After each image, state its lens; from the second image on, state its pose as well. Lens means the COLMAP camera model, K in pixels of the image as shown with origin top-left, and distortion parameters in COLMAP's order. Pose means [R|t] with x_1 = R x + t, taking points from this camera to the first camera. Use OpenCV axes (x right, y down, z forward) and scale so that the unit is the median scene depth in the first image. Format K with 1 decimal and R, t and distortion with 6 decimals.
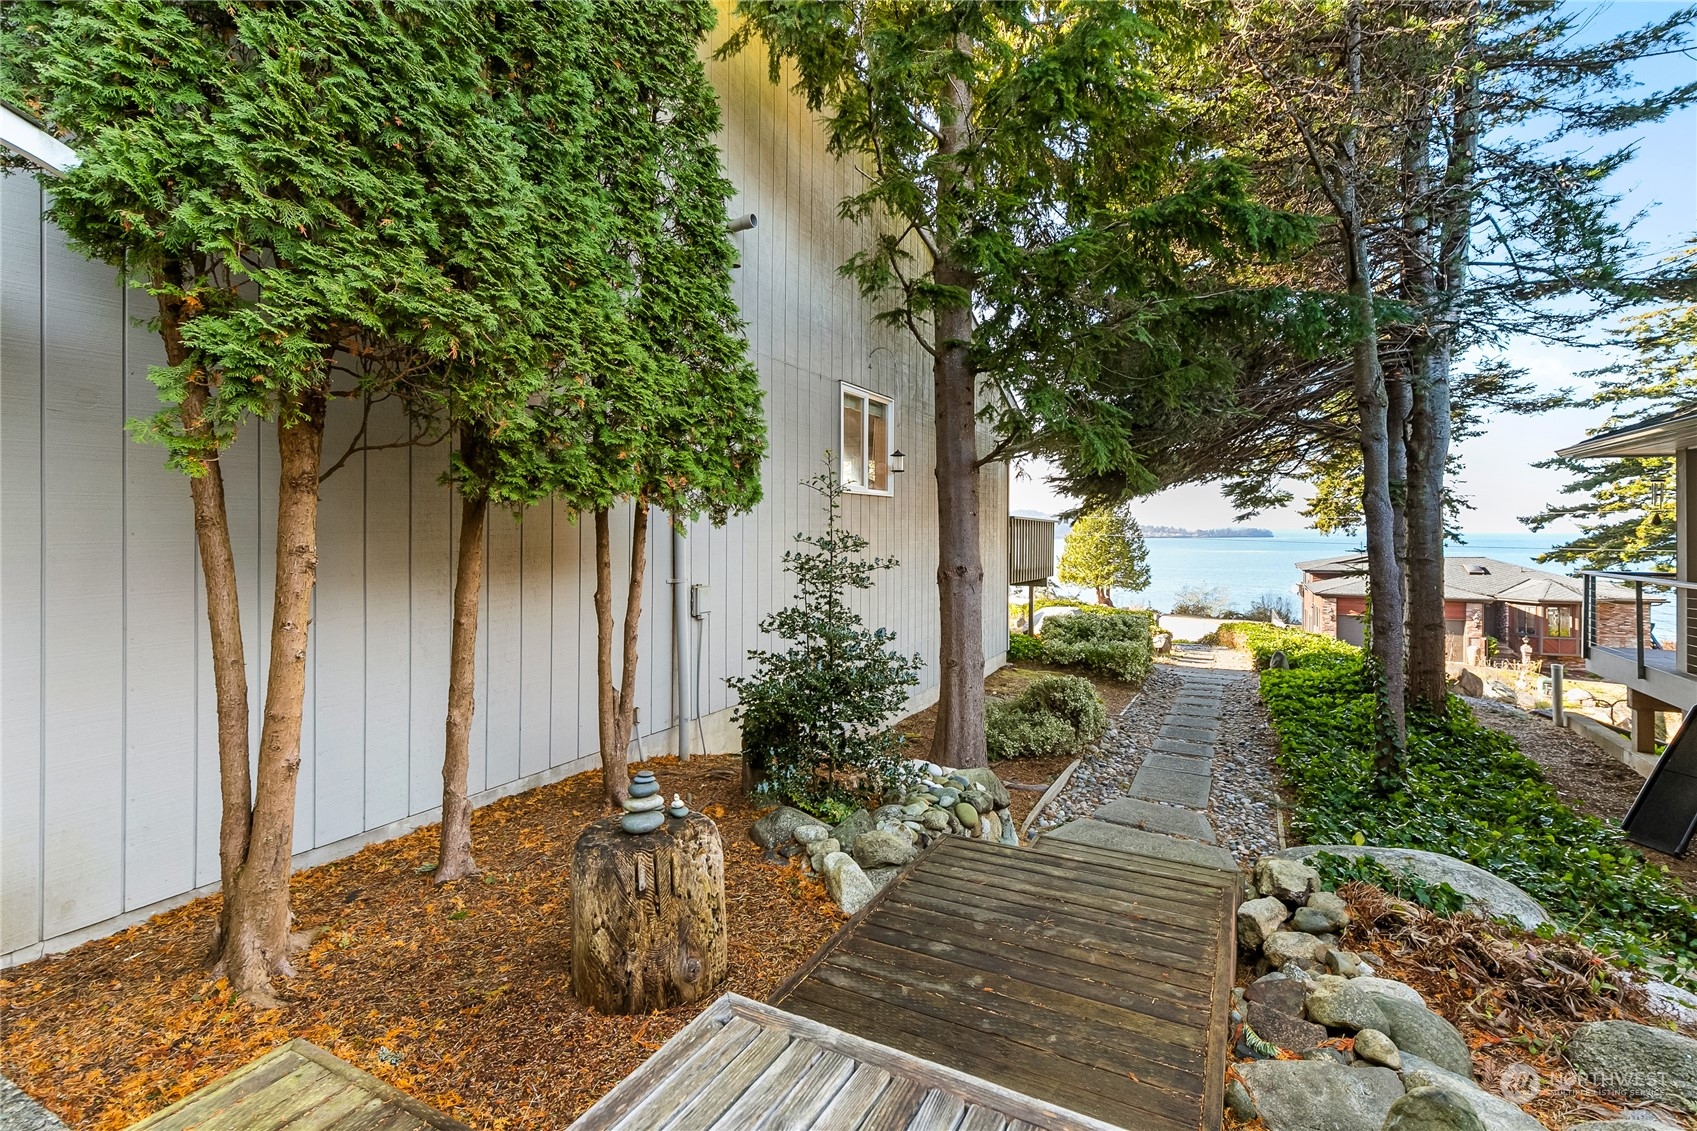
lens RADIAL K [[779.6, 0, 873.5], [0, 779.6, 536.1], [0, 0, 1]] dist [0.002060, 0.000082]
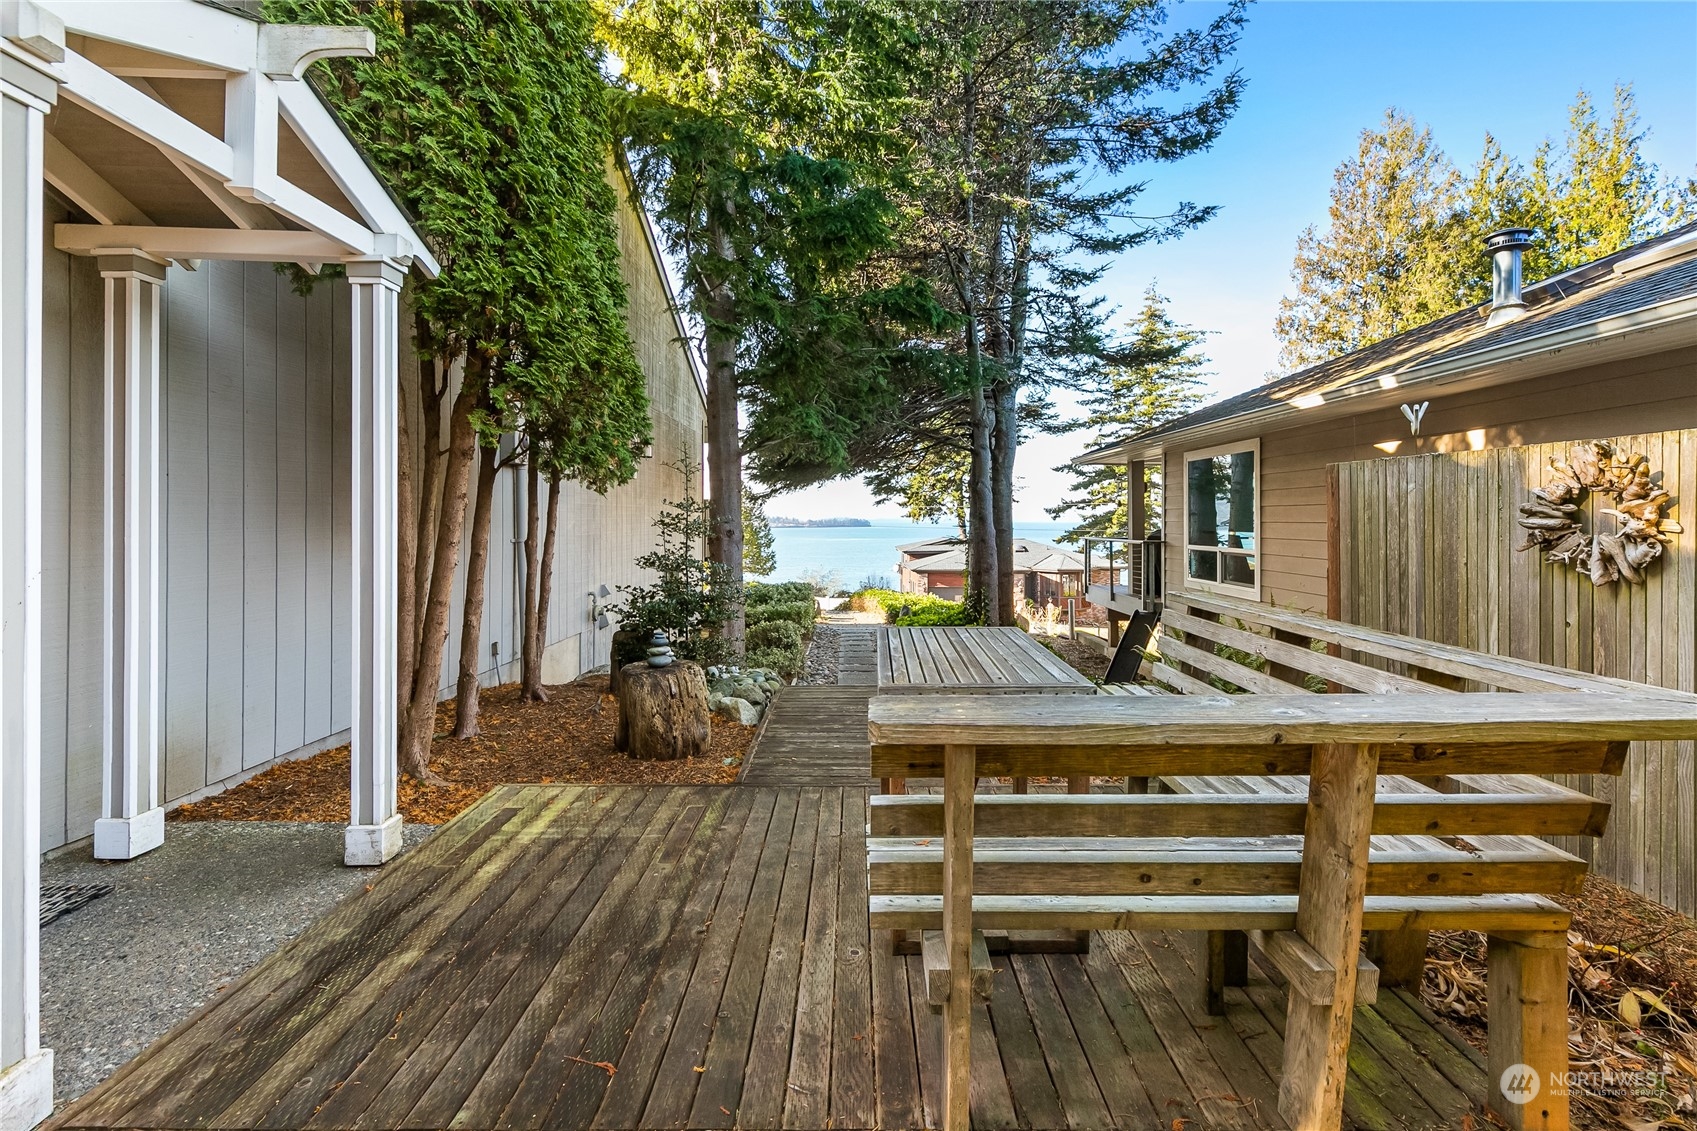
lens RADIAL K [[781.0, 0, 863.7], [0, 781.0, 524.6], [0, 0, 1]] dist [0.021295, 0.000019]
pose [[0.893871, -0.002213, 0.448319, -0.087057], [0.003333, 0.999993, -0.001709, 0.010025], [-0.448312, 0.003022, 0.893872, -0.093369]]
